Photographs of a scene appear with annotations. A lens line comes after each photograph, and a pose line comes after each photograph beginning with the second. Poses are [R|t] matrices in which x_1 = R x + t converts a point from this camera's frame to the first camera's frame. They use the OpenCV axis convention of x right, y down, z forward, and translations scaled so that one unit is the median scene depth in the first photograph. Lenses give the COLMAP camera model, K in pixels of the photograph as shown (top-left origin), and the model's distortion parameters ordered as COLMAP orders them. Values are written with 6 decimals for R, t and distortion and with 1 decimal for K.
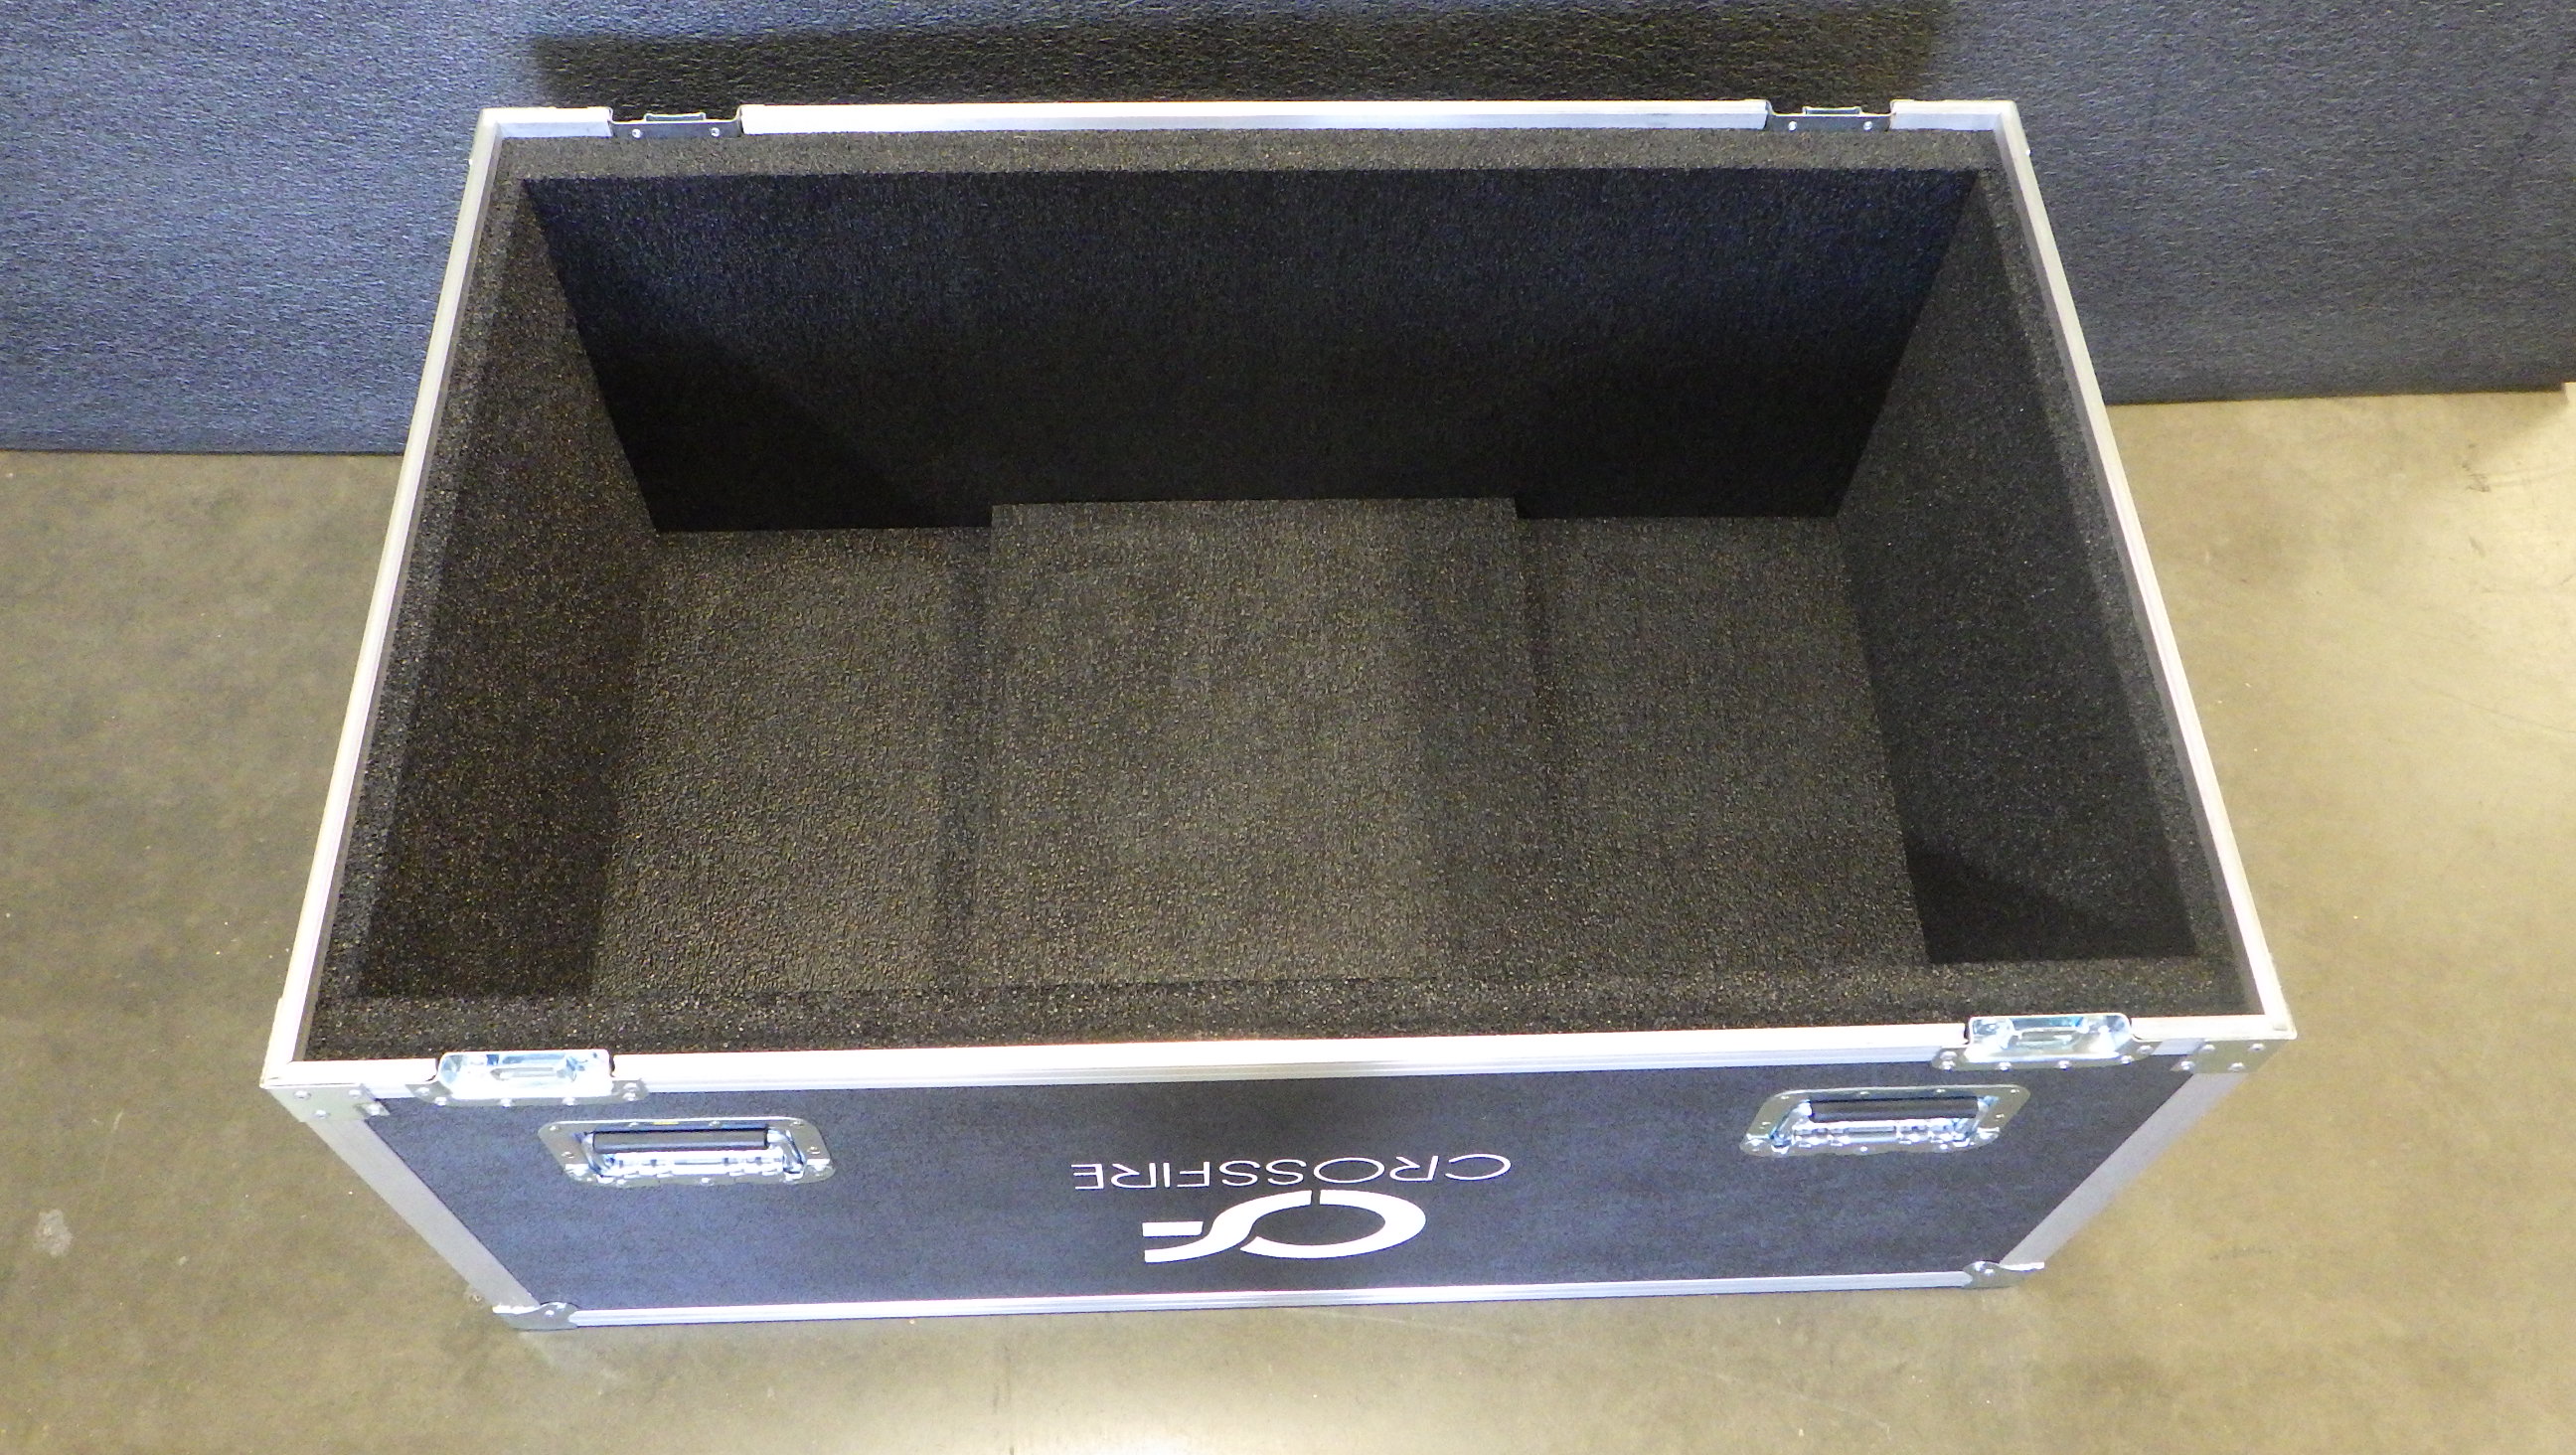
lens RADIAL K [[2161.3, 0, 1292.5], [0, 2161.3, 719.9], [0, 0, 1]] dist [-0.000173, -0.000740]
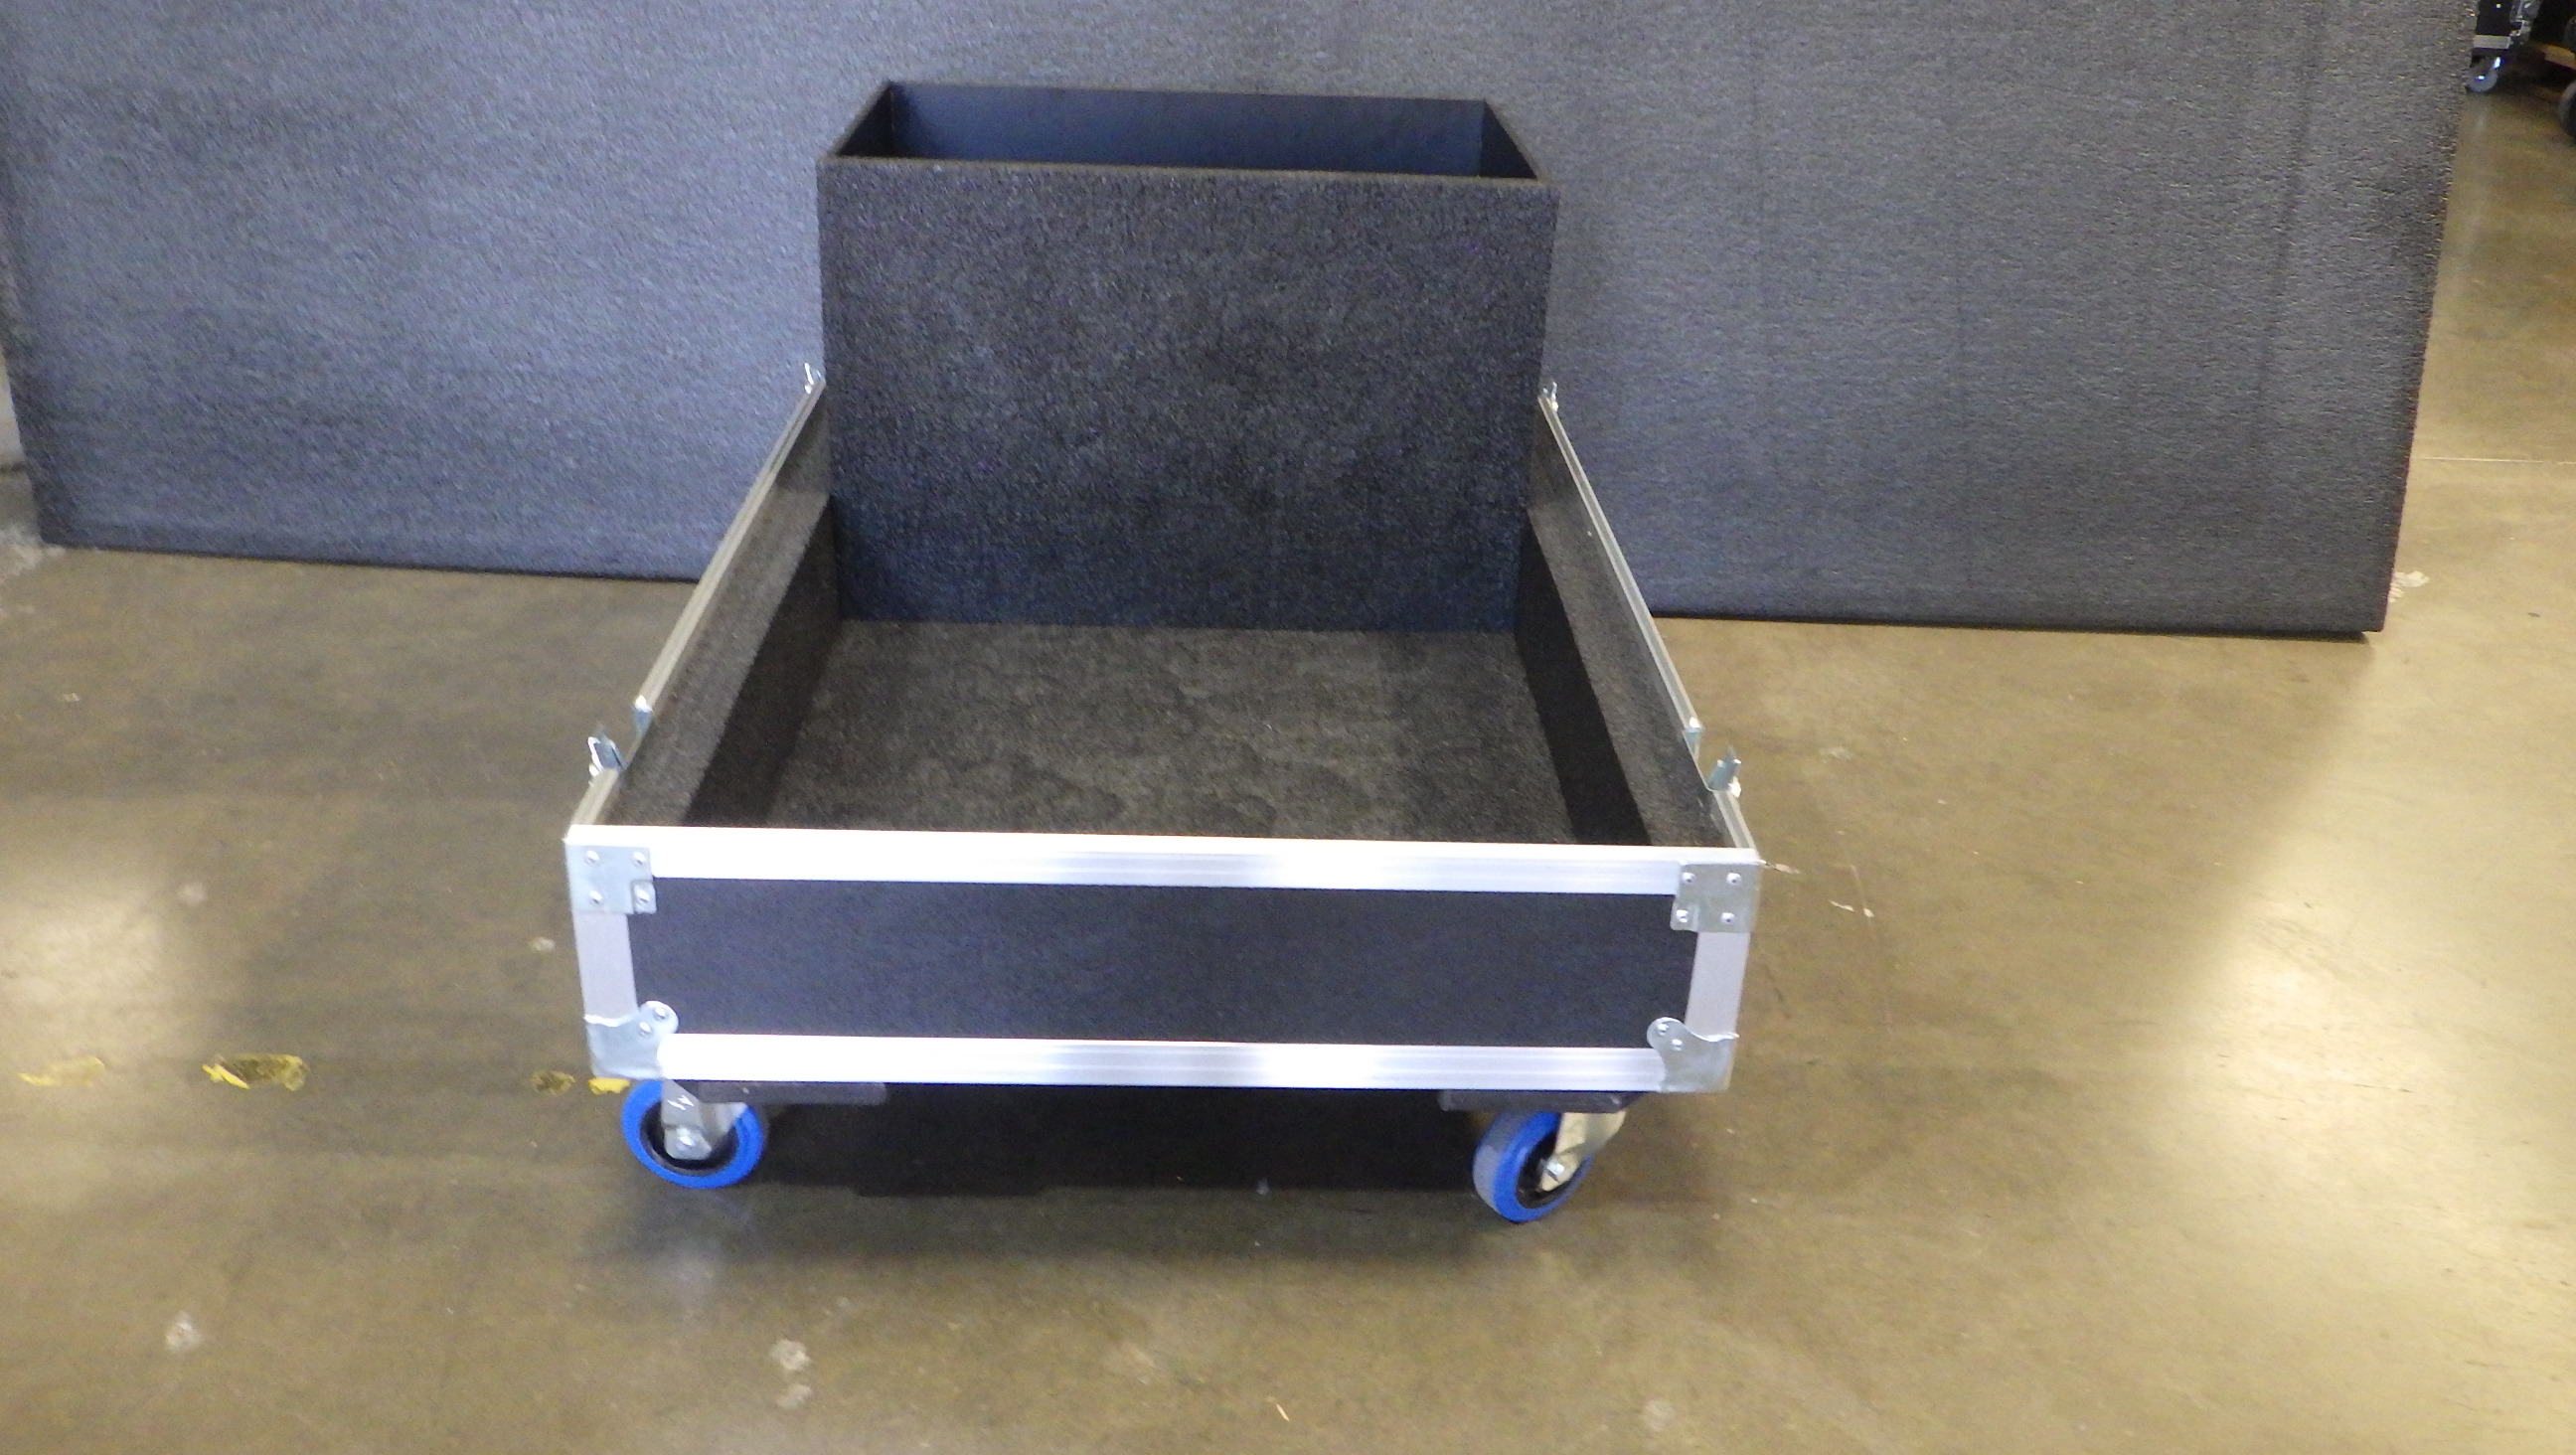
lens RADIAL K [[2161.3, 0, 1283.8], [0, 2161.3, 700.6], [0, 0, 1]] dist [-0.000173, -0.000740]
pose [[0.997843, 0.036894, -0.054298, 0.059100], [-0.060571, 0.836352, -0.544837, 0.641959], [0.025311, 0.546950, 0.836782, -0.008083]]
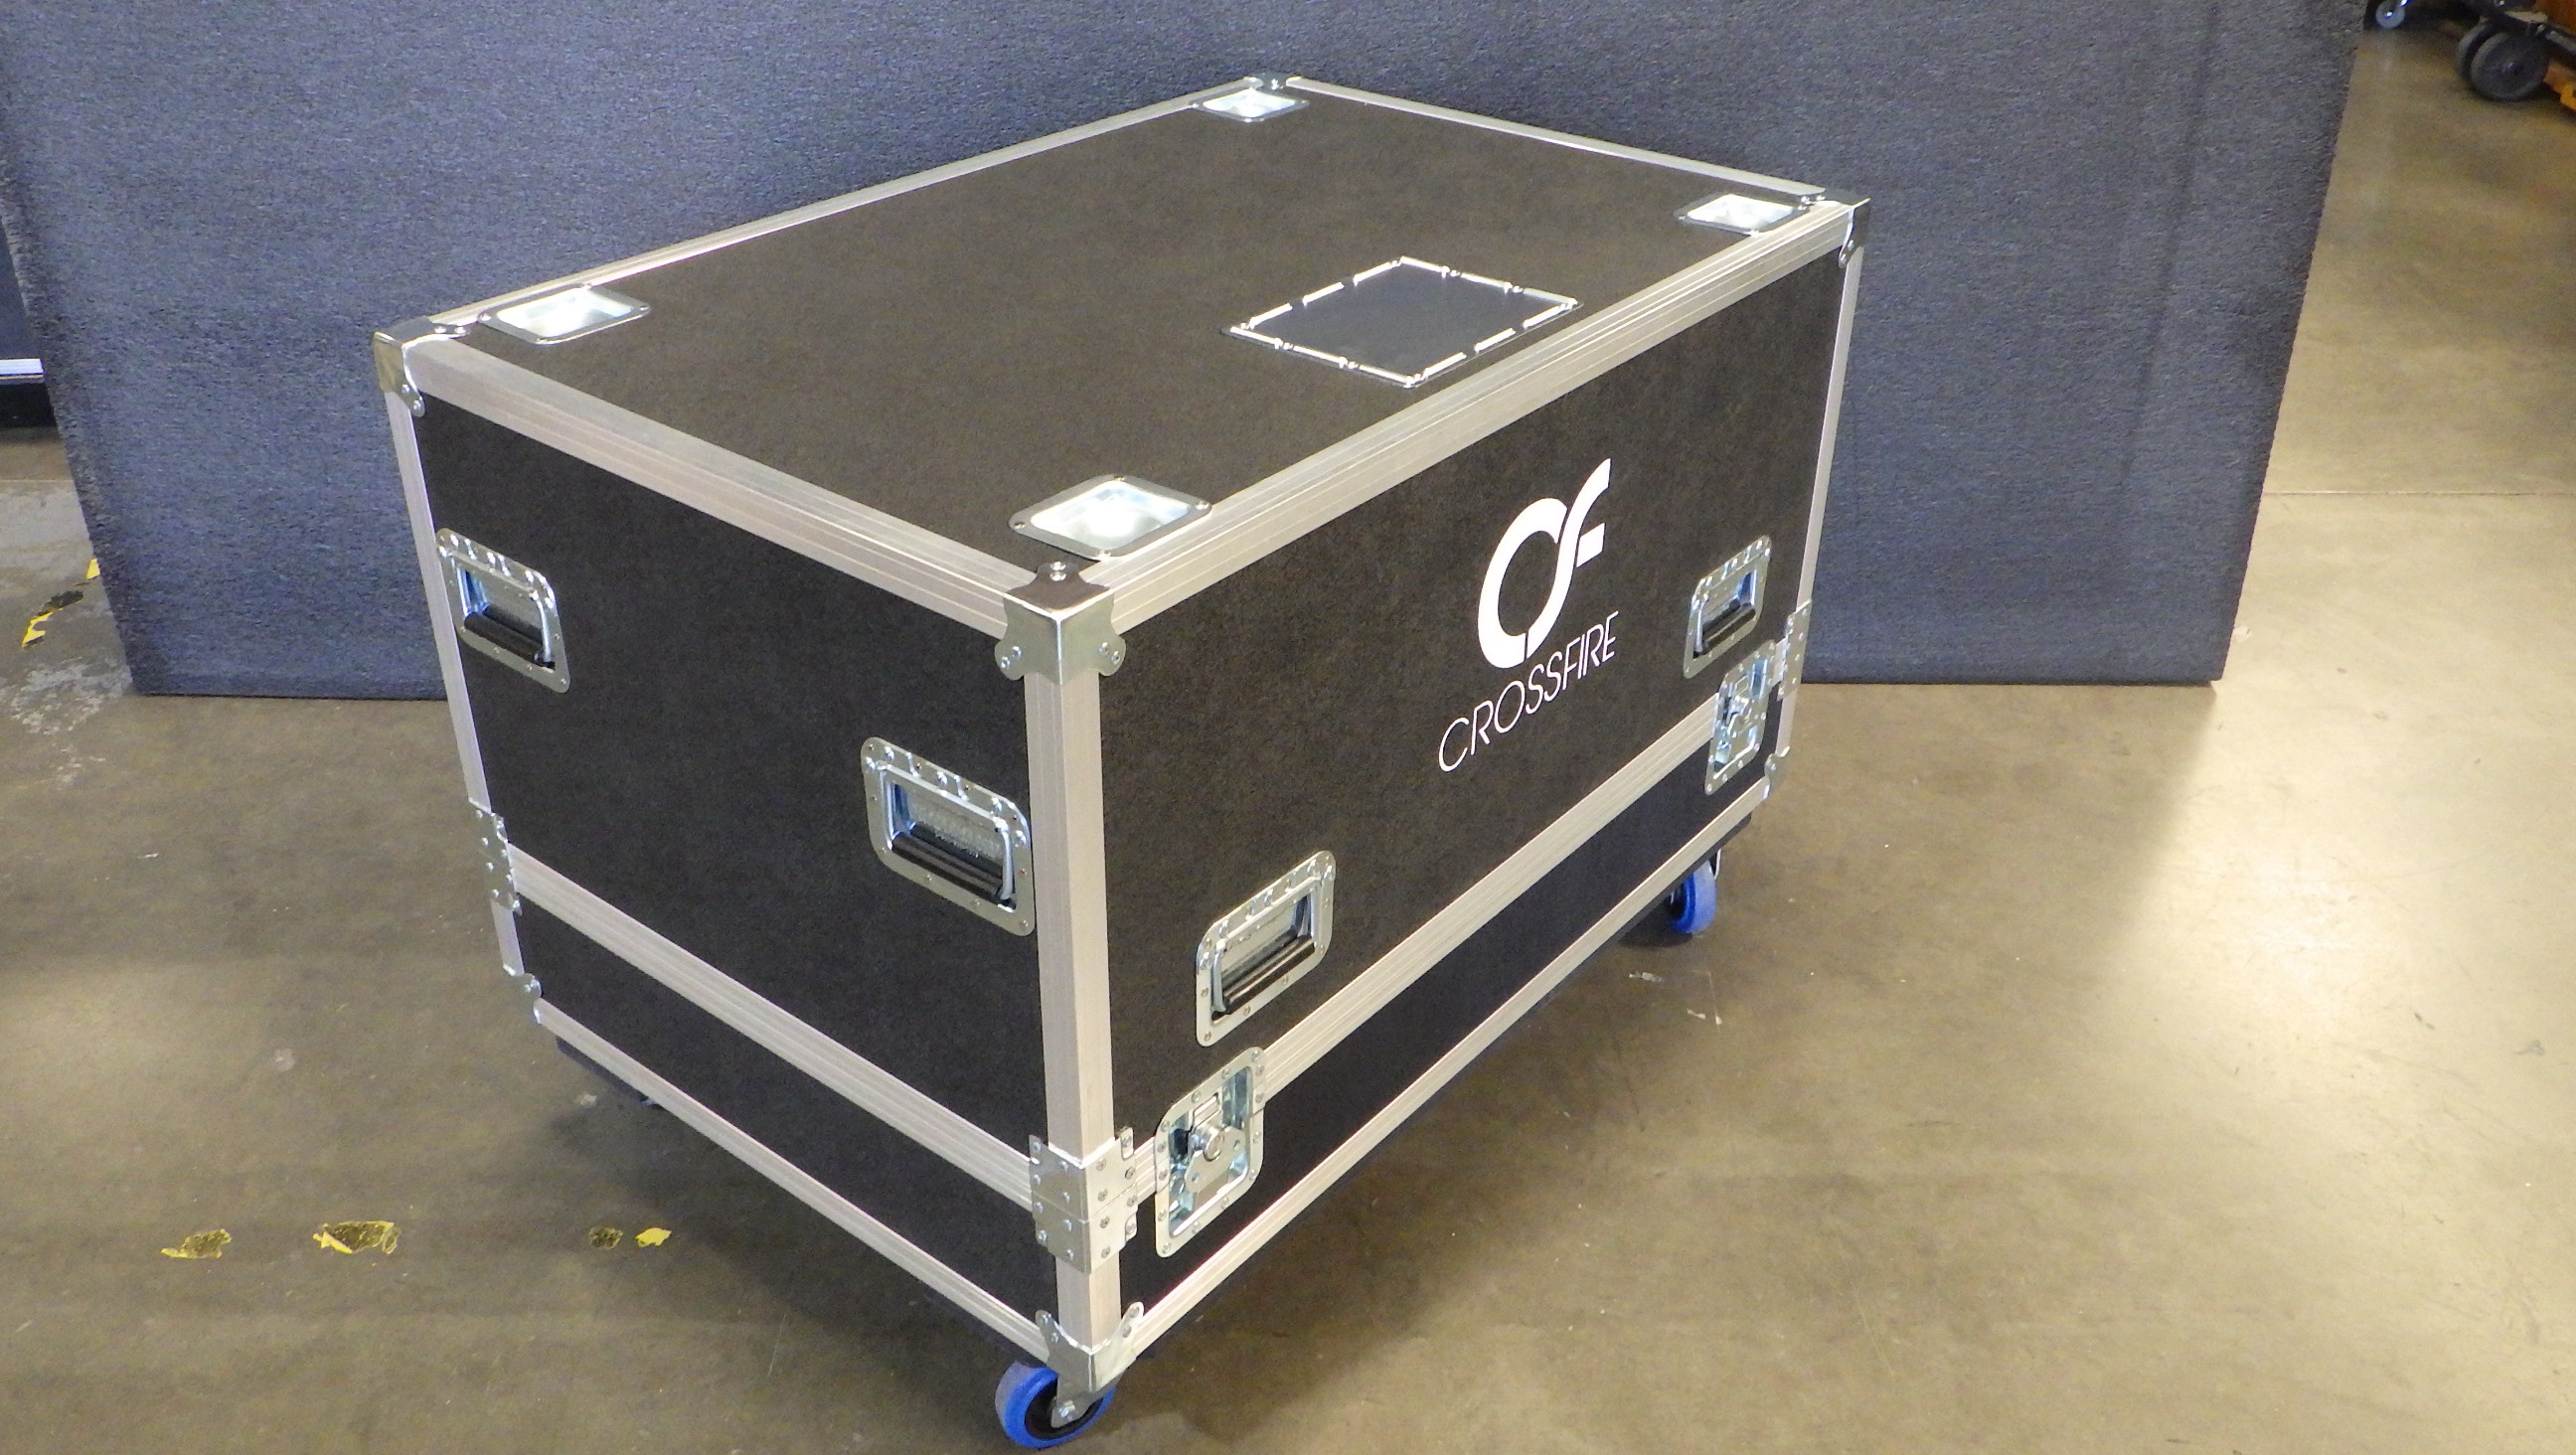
lens RADIAL K [[2161.3, 0, 1284.2], [0, 2161.3, 698.3], [0, 0, 1]] dist [-0.000173, -0.000740]
pose [[0.998923, 0.008596, -0.045603, 0.096730], [-0.029736, 0.873013, -0.486789, 0.584743], [0.035628, 0.487621, 0.872328, -0.230834]]
